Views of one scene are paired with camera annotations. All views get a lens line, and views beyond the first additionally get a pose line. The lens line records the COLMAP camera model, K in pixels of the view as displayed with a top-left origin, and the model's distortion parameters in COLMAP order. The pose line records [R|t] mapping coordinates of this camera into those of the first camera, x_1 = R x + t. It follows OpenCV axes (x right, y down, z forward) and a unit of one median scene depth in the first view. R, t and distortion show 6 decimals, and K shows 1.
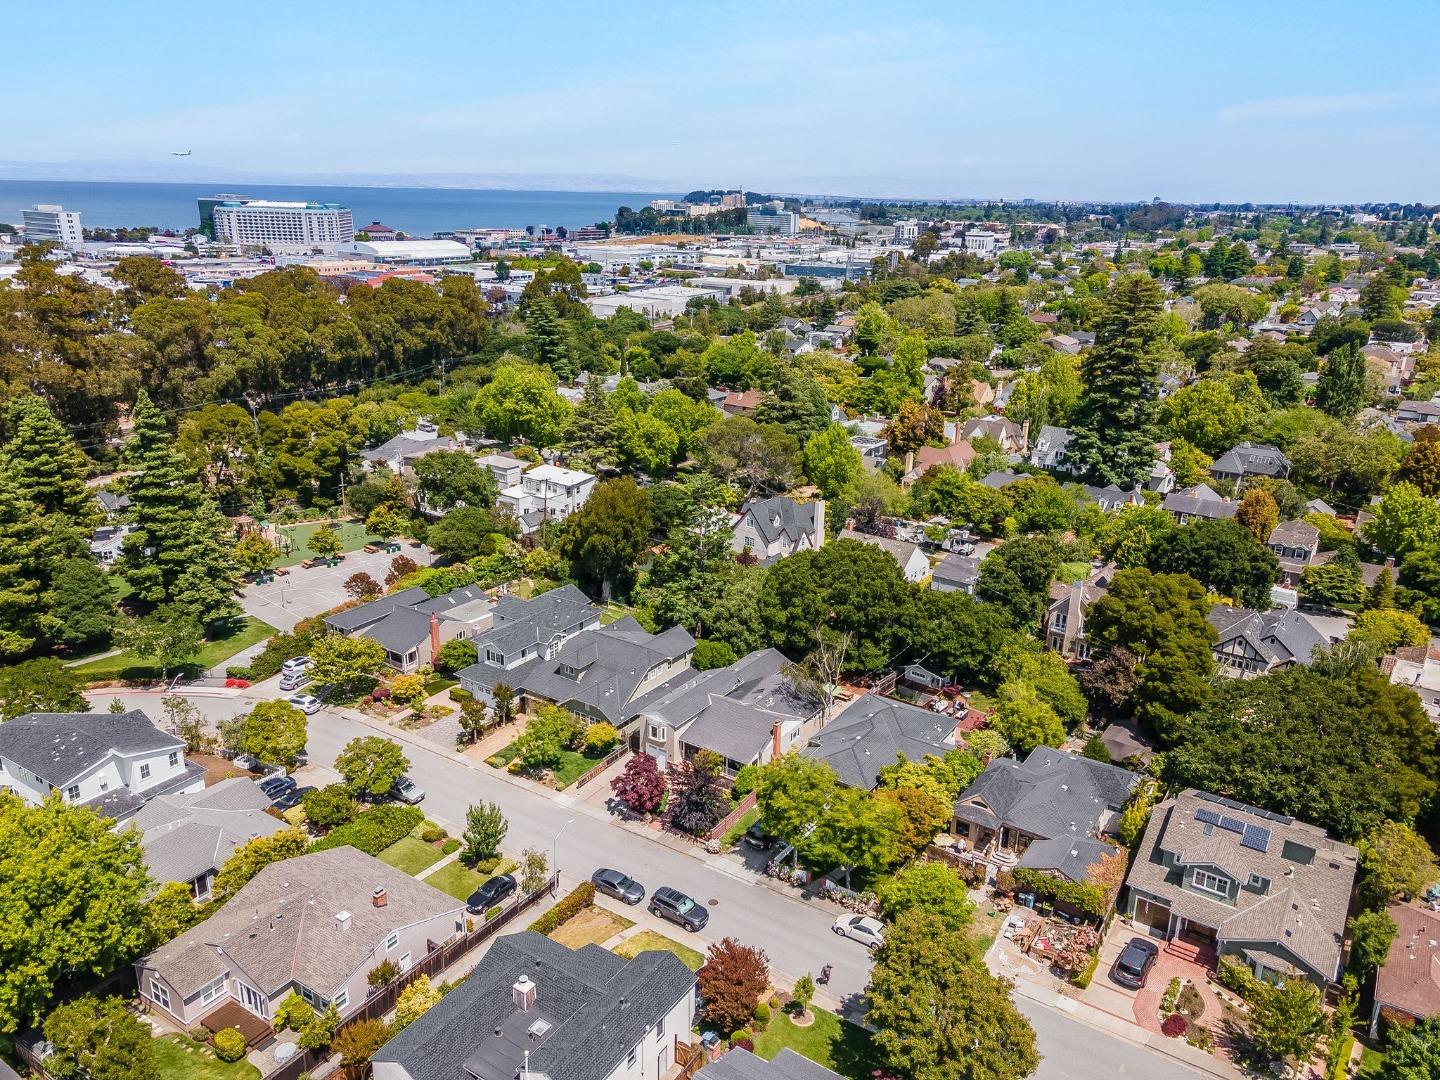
lens RADIAL K [[1048.7, 0, 723.9], [0, 1048.7, 541.5], [0, 0, 1]] dist [0.016339, 0.039105]
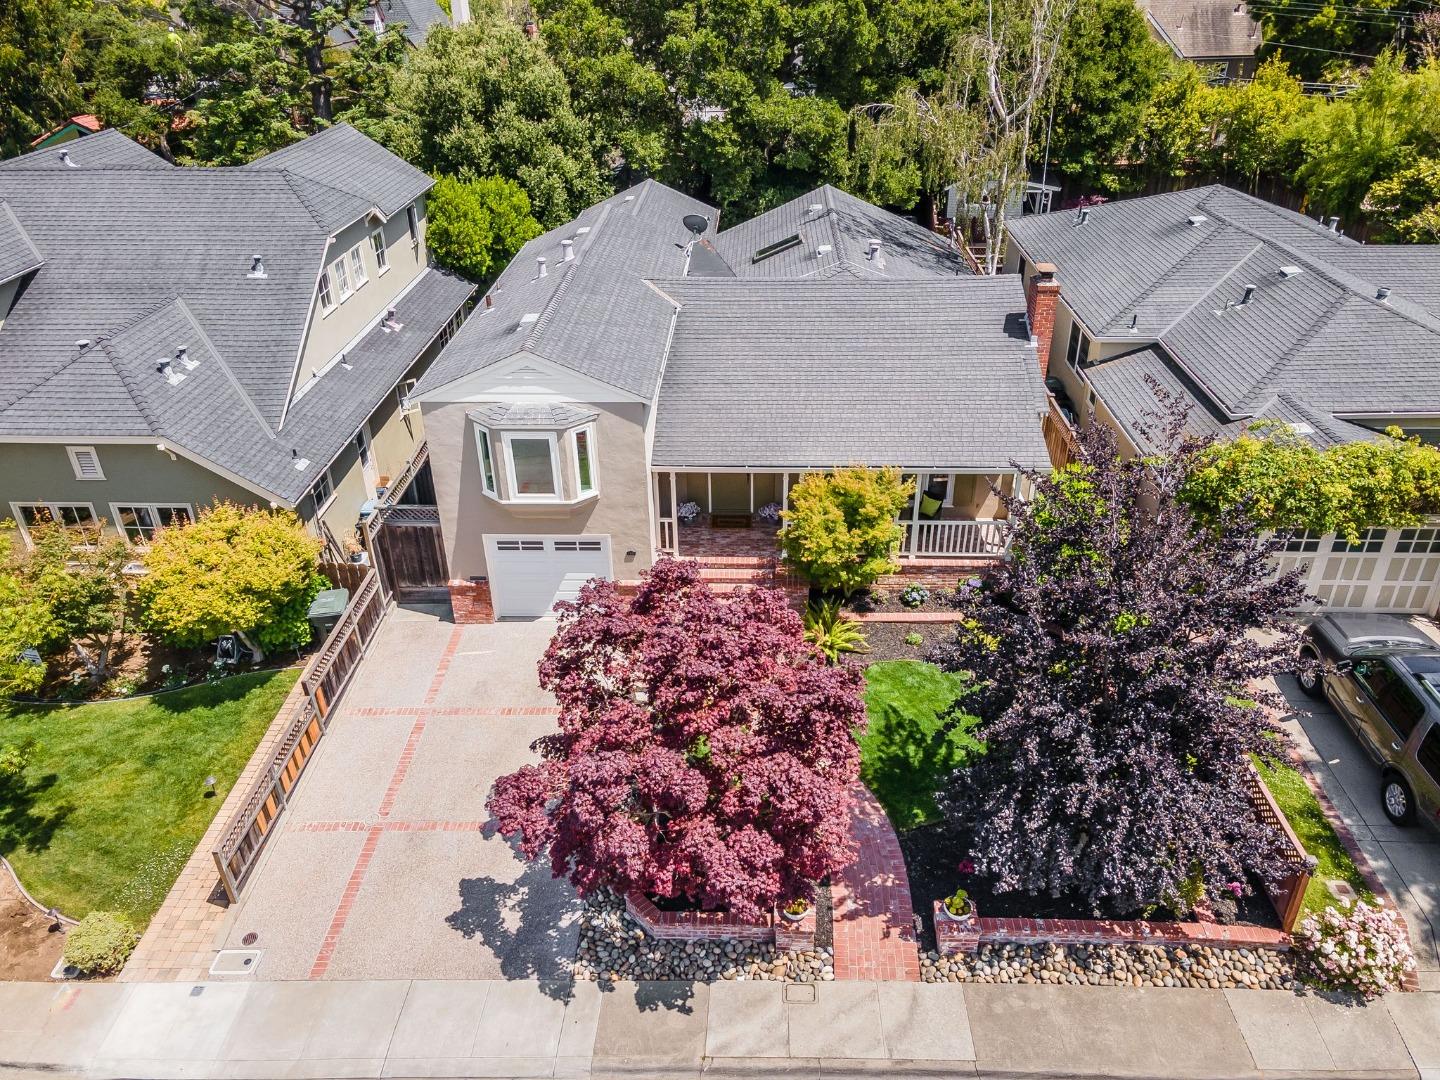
lens RADIAL K [[1048.7, 0, 723.9], [0, 1048.7, 541.5], [0, 0, 1]] dist [0.016339, 0.039105]
pose [[0.848424, -0.289122, 0.443380, -0.126571], [0.194948, 0.949443, 0.246077, 0.152625], [-0.492110, -0.122341, 0.861893, 0.805982]]
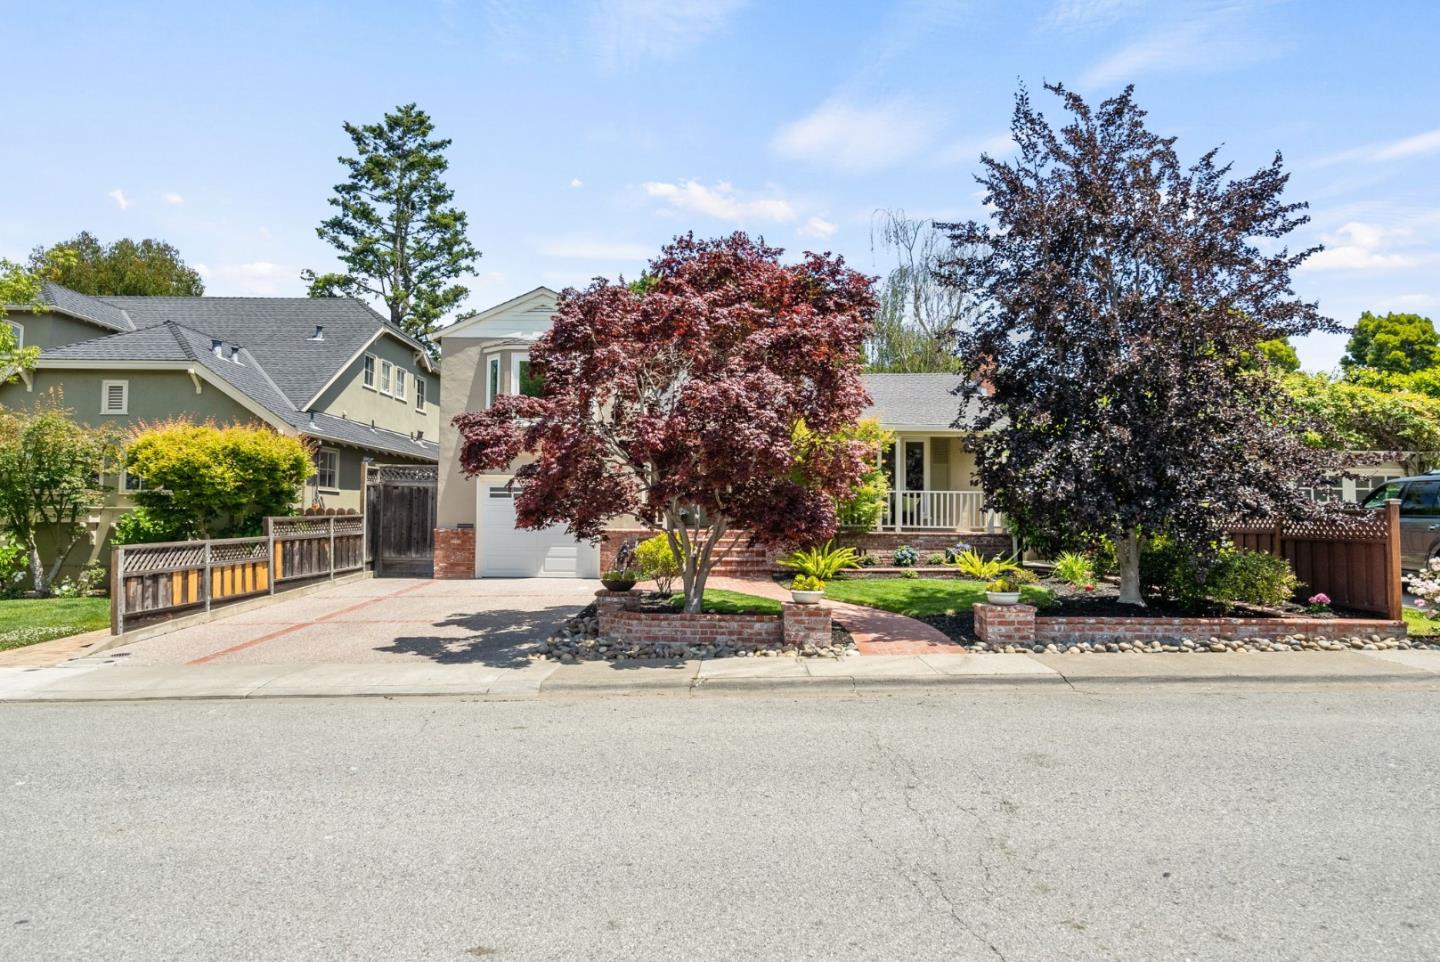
lens RADIAL K [[874.8, 0, 720.0], [0, 874.8, 481.0], [0, 0, 1]] dist [0.000698, 0.000235]
pose [[0.834549, 0.011546, 0.550813, -0.130984], [0.182586, 0.937483, -0.296291, 0.255614], [-0.519799, 0.347840, 0.780267, 0.846122]]
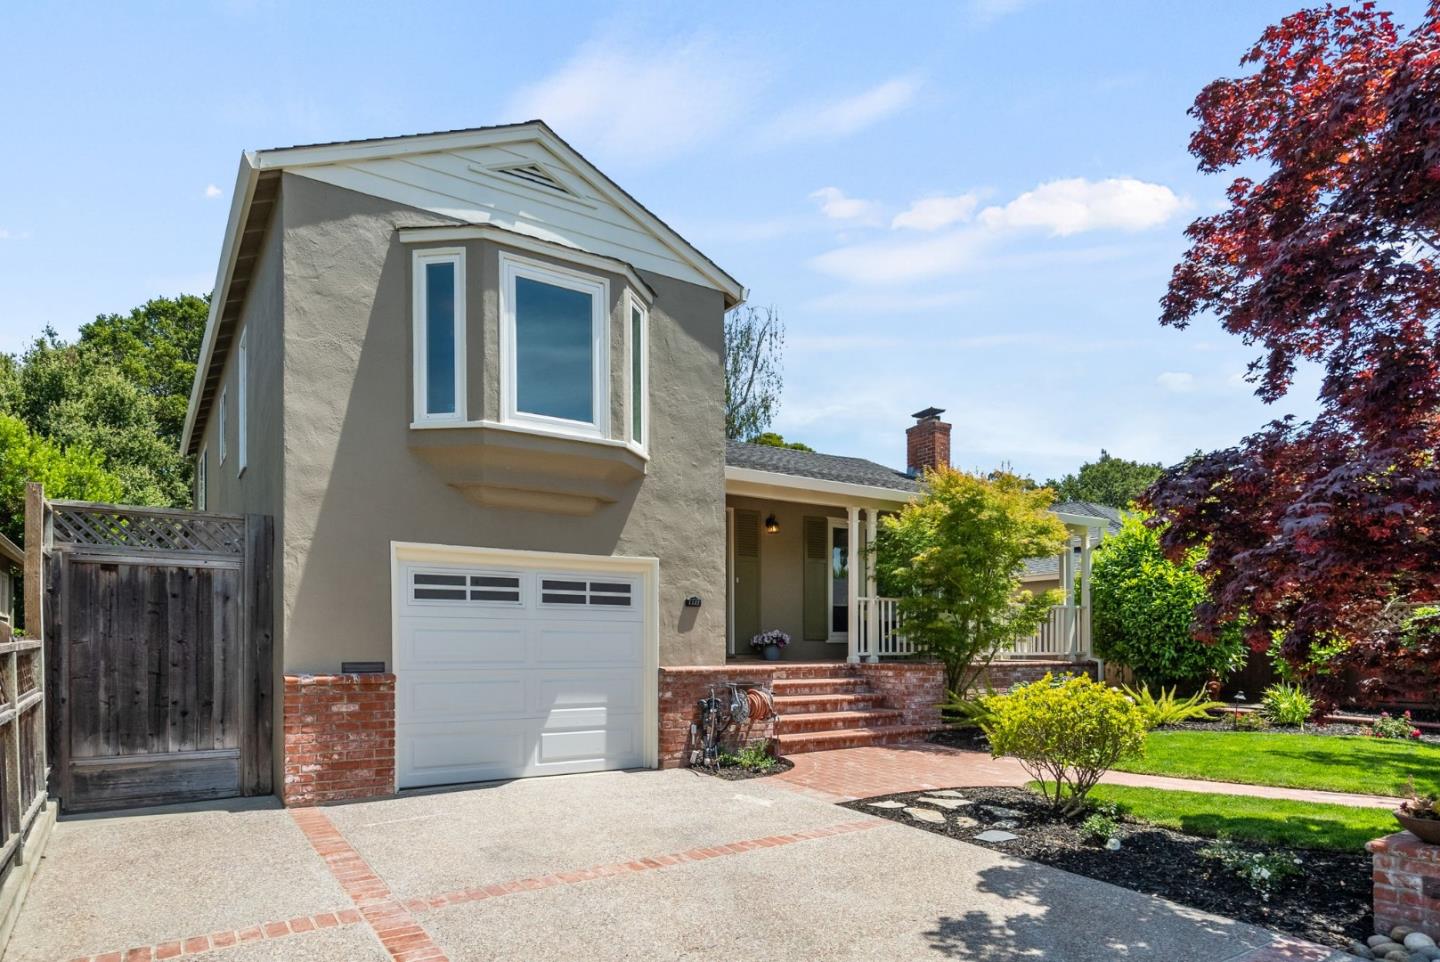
lens RADIAL K [[886.7, 0, 723.1], [0, 886.7, 653.3], [0, 0, 1]] dist [0.000840, -0.000070]
pose [[0.377899, -0.027506, 0.925438, -0.132124], [0.301913, 0.948581, -0.095091, 0.217036], [-0.875238, 0.315337, 0.366772, 0.961261]]
